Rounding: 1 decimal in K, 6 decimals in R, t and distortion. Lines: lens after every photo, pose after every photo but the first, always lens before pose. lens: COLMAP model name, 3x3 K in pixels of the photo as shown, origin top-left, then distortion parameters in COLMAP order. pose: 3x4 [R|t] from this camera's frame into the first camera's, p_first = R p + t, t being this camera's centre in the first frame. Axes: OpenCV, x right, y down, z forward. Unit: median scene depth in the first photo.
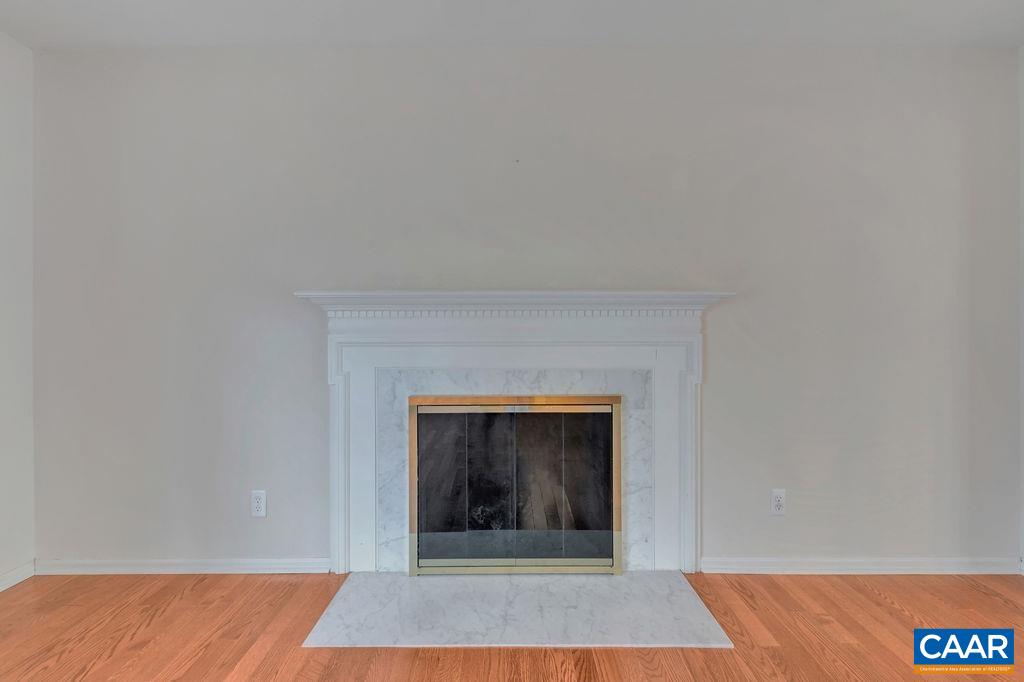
lens RADIAL K [[456.0, 0, 519.0], [0, 456.0, 338.8], [0, 0, 1]] dist [0.000679, -0.000069]
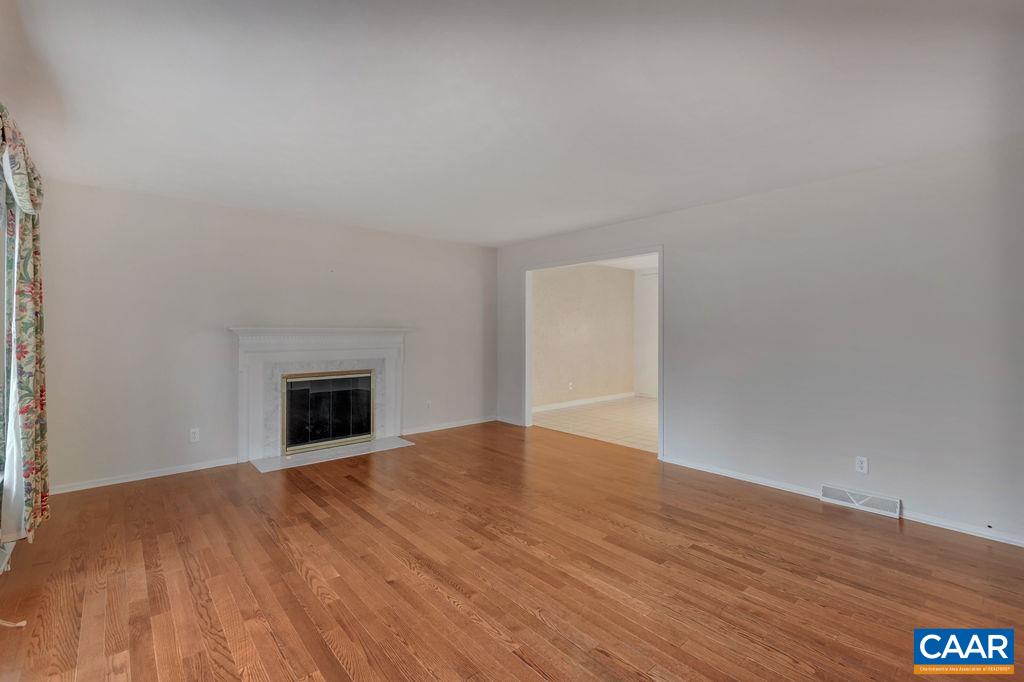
lens RADIAL K [[453.8, 0, 512.9], [0, 453.8, 327.6], [0, 0, 1]] dist [0.001224, 0.000044]
pose [[0.748610, 0.004986, 0.662992, -0.845780], [-0.000243, 0.999974, -0.007246, -0.084082], [-0.663011, 0.005263, 0.748591, -1.353093]]
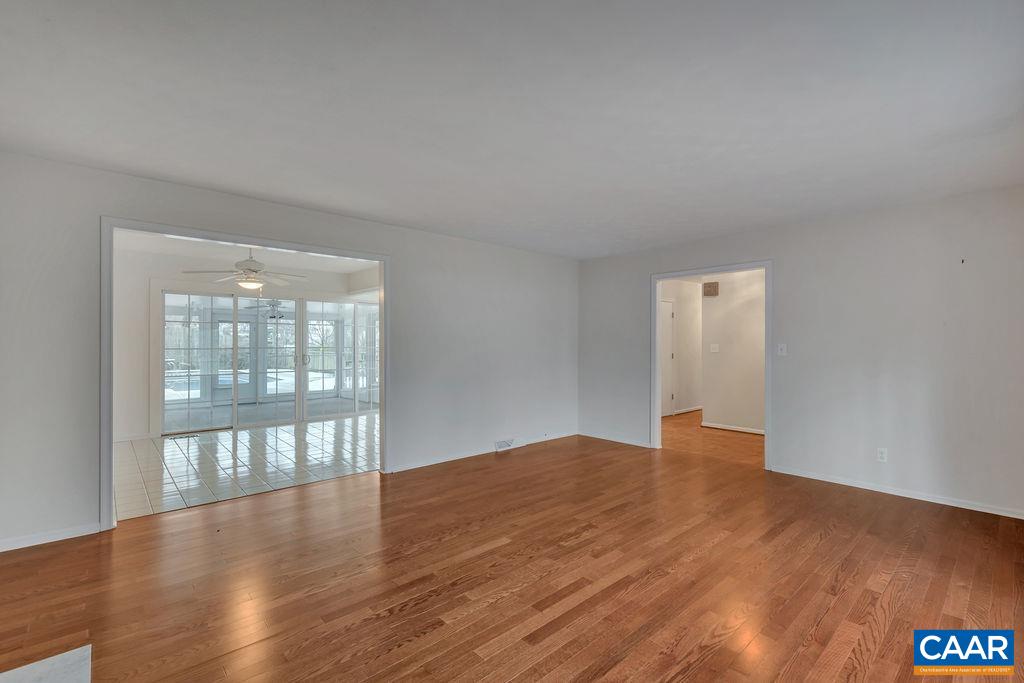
lens RADIAL K [[456.0, 0, 519.0], [0, 456.0, 339.3], [0, 0, 1]] dist [0.000679, -0.000069]
pose [[-0.677379, 0.001614, 0.735633, -0.892677], [0.000076, 0.999998, -0.002123, -0.097442], [-0.735634, -0.001382, -0.677377, 0.774022]]
